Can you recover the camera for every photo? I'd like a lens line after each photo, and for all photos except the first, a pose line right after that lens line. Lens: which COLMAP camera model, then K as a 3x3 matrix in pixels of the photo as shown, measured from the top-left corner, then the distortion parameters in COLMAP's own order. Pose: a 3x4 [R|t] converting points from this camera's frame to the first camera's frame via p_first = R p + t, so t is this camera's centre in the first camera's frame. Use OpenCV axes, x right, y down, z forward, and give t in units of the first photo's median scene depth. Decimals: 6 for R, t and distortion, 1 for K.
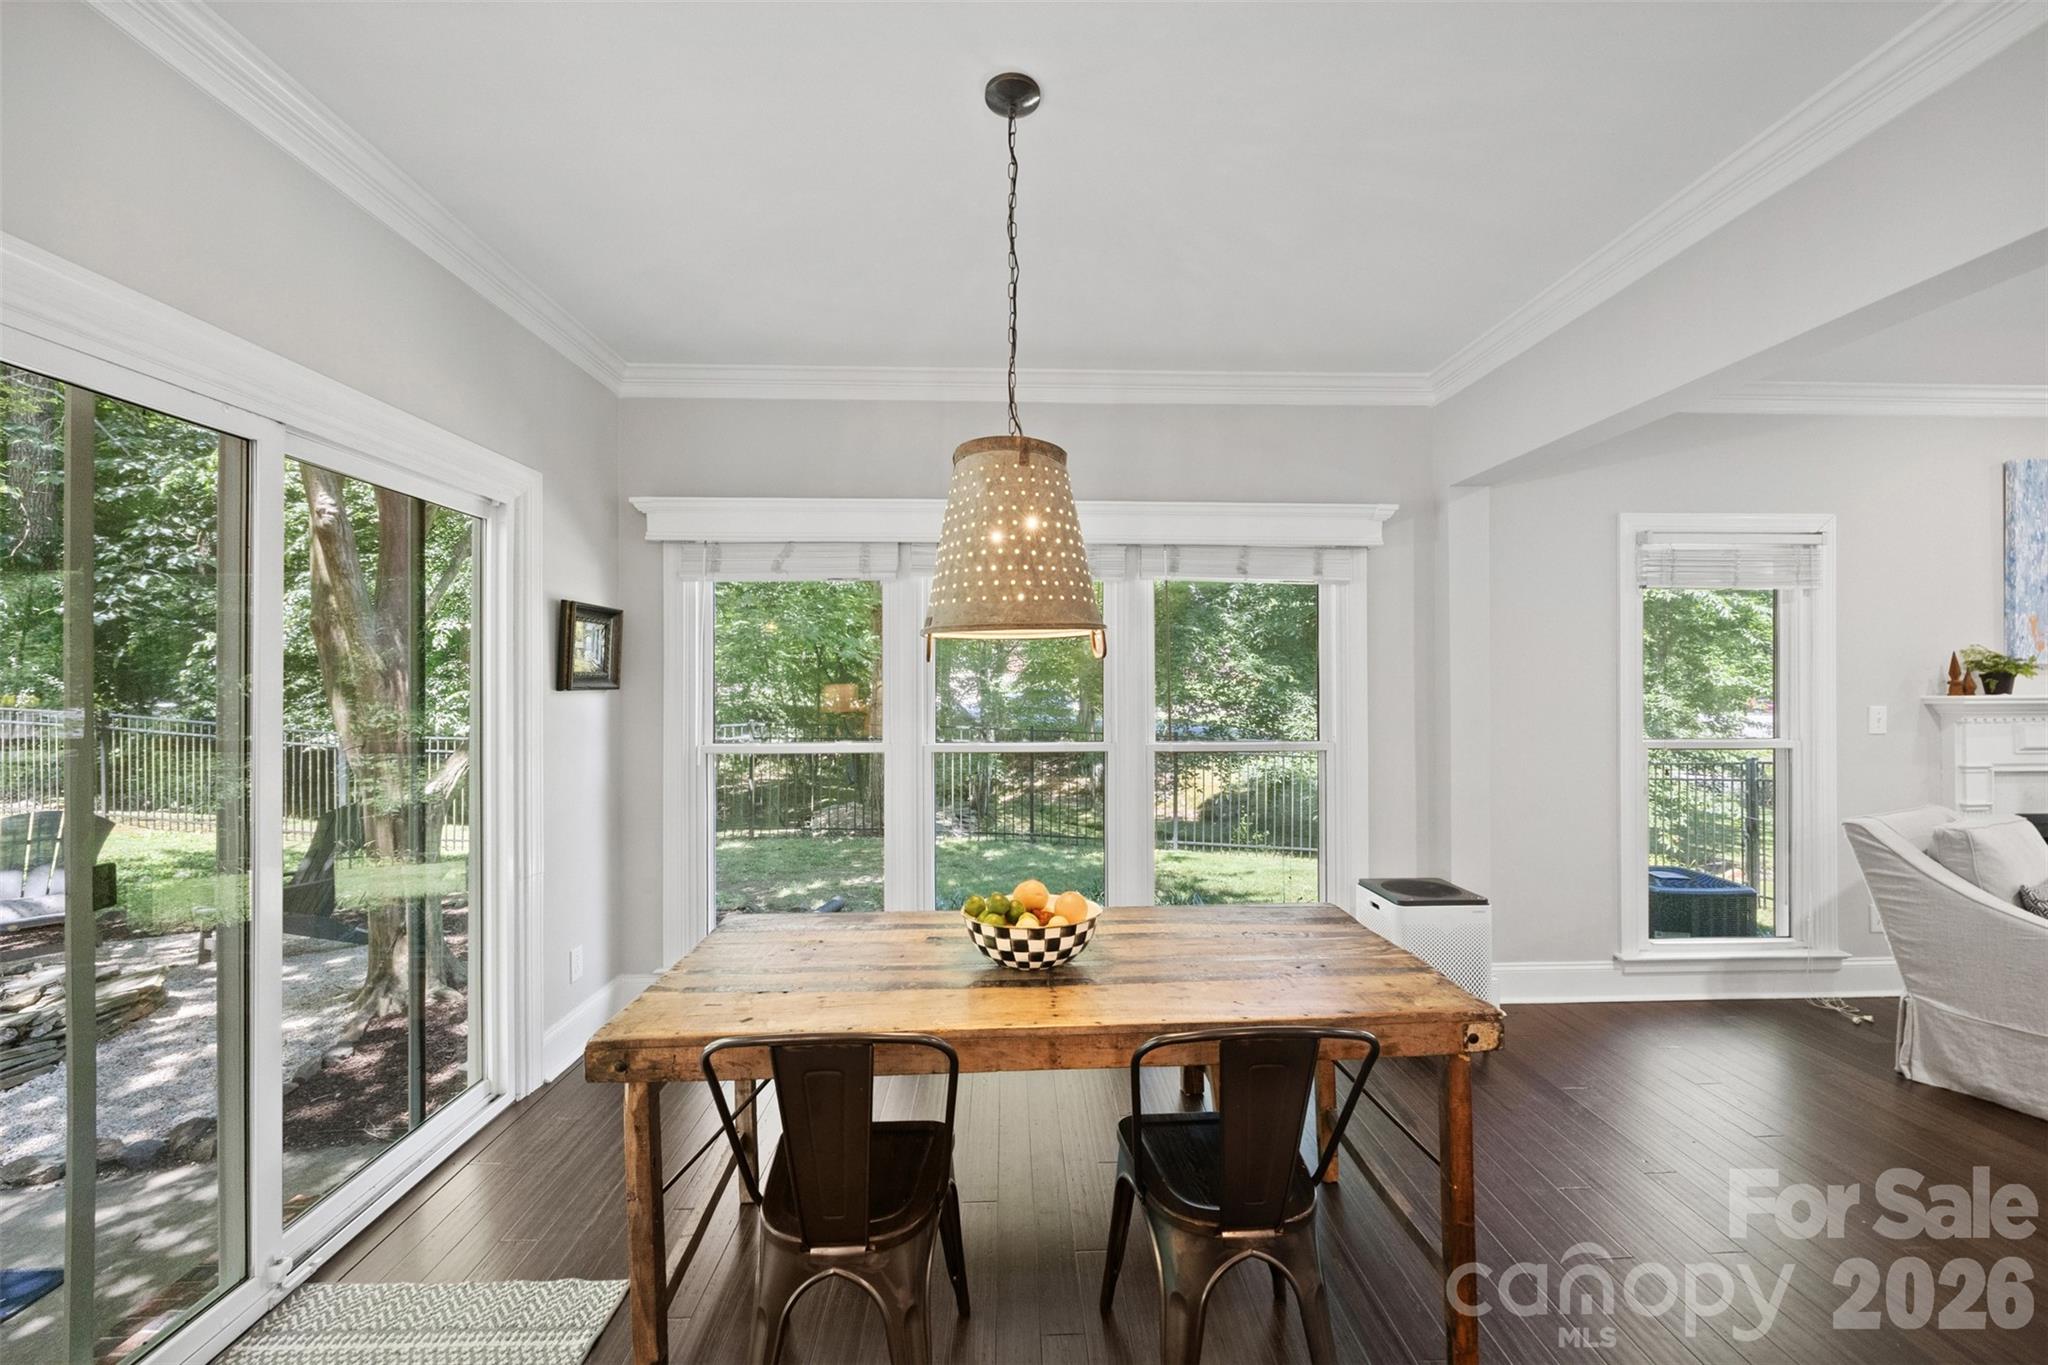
lens RADIAL K [[804.6, 0, 1024.0], [0, 804.6, 682.5], [0, 0, 1]] dist [-0.000197, -0.000142]
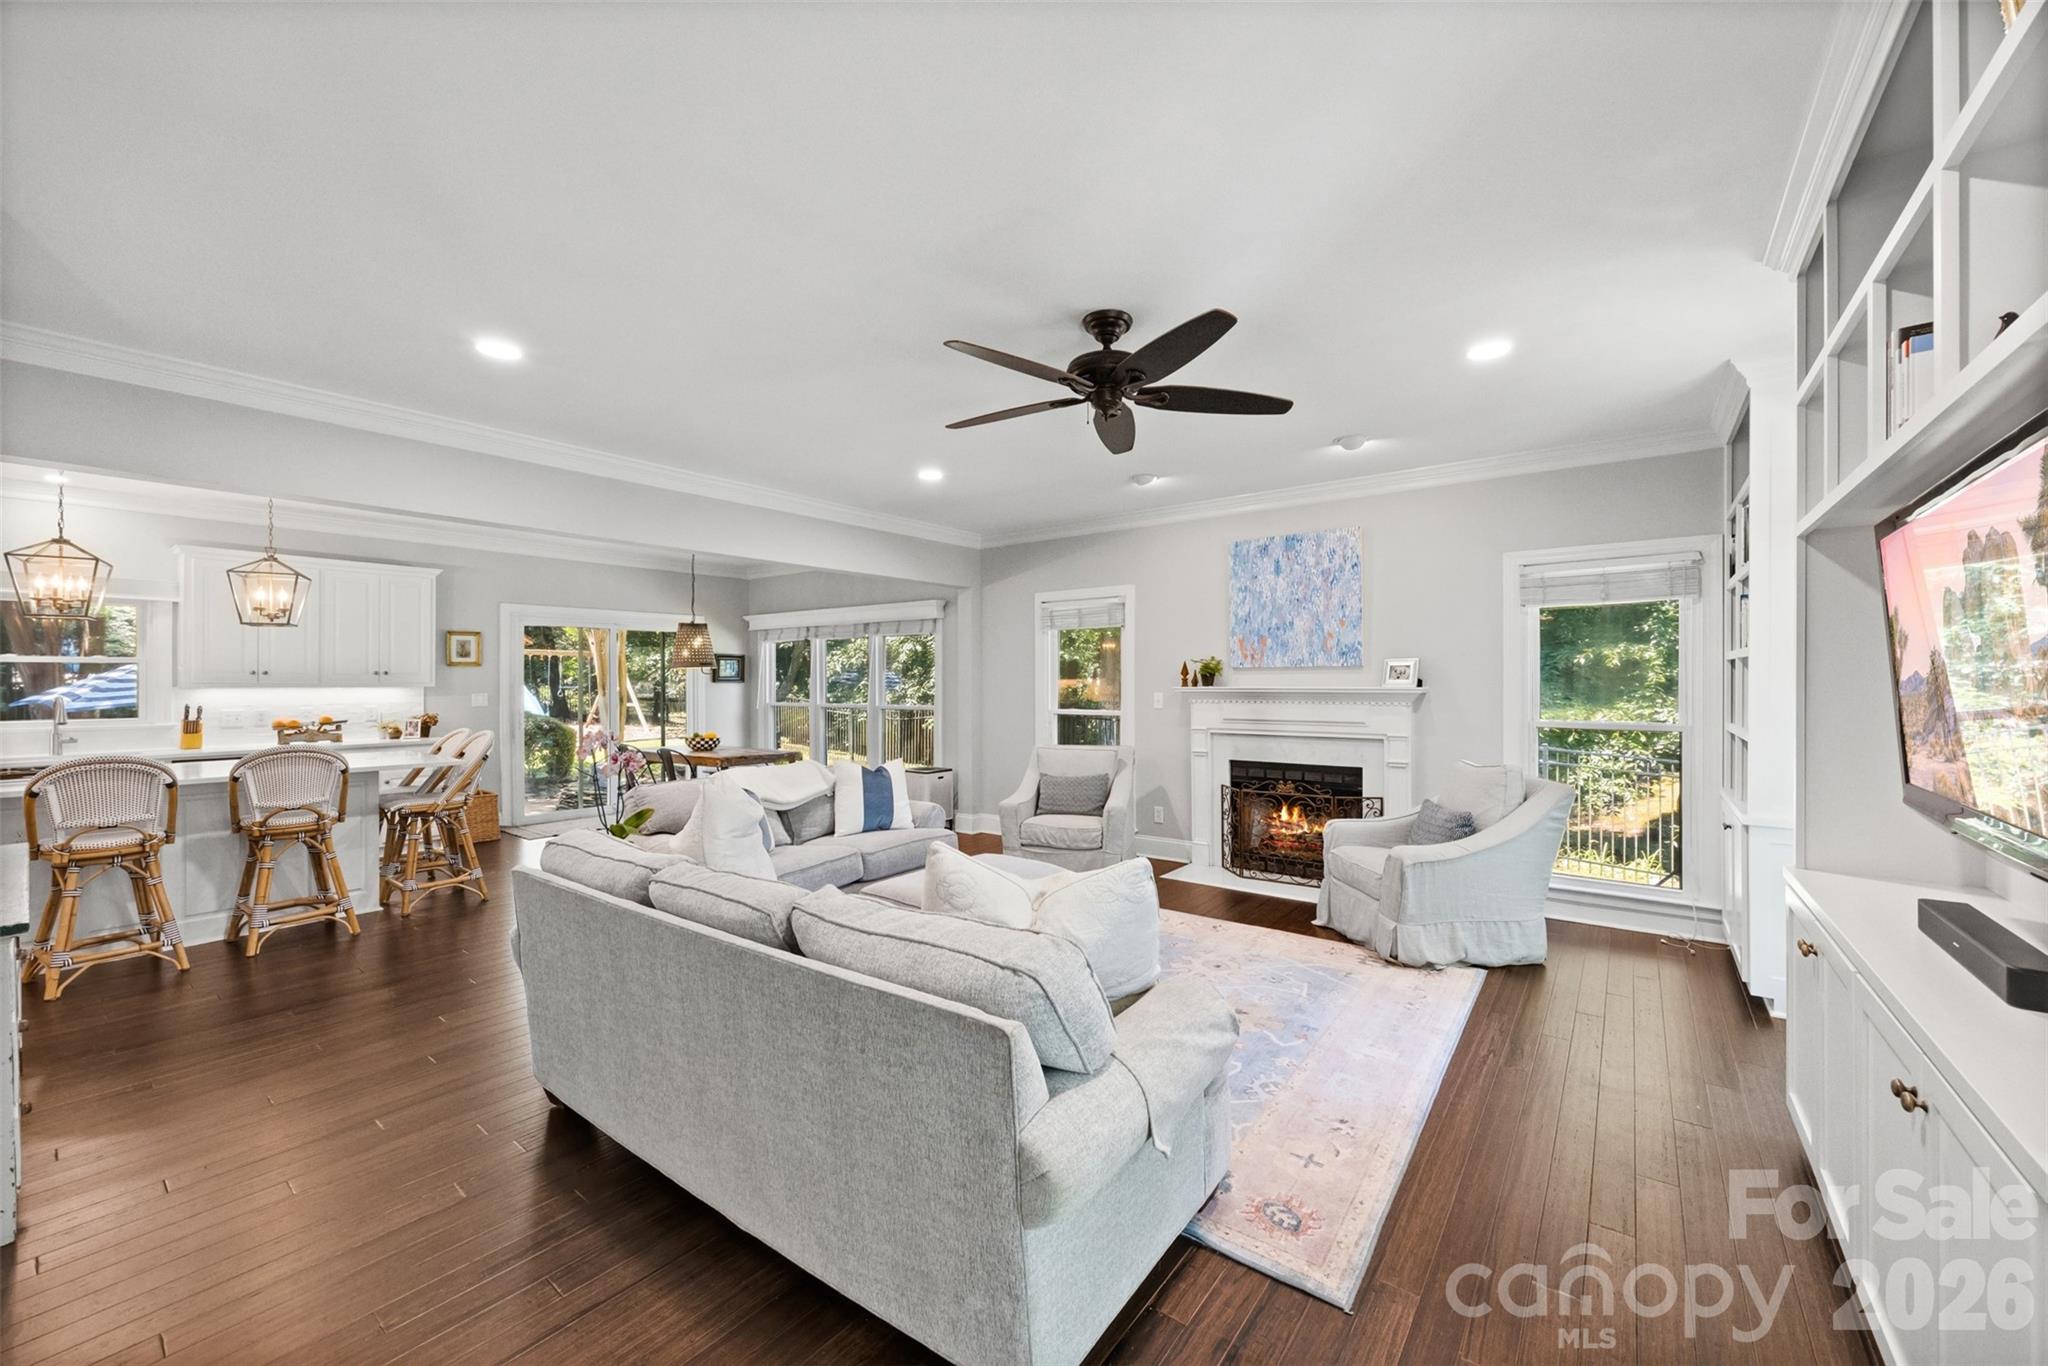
lens RADIAL K [[776.3, 0, 1038.9], [0, 776.3, 680.1], [0, 0, 1]] dist [0.000402, 0.000248]
pose [[0.777678, -0.001104, -0.628662, 1.943722], [0.004605, 0.999982, 0.003941, -0.006254], [0.628646, -0.005960, 0.777669, -0.474610]]
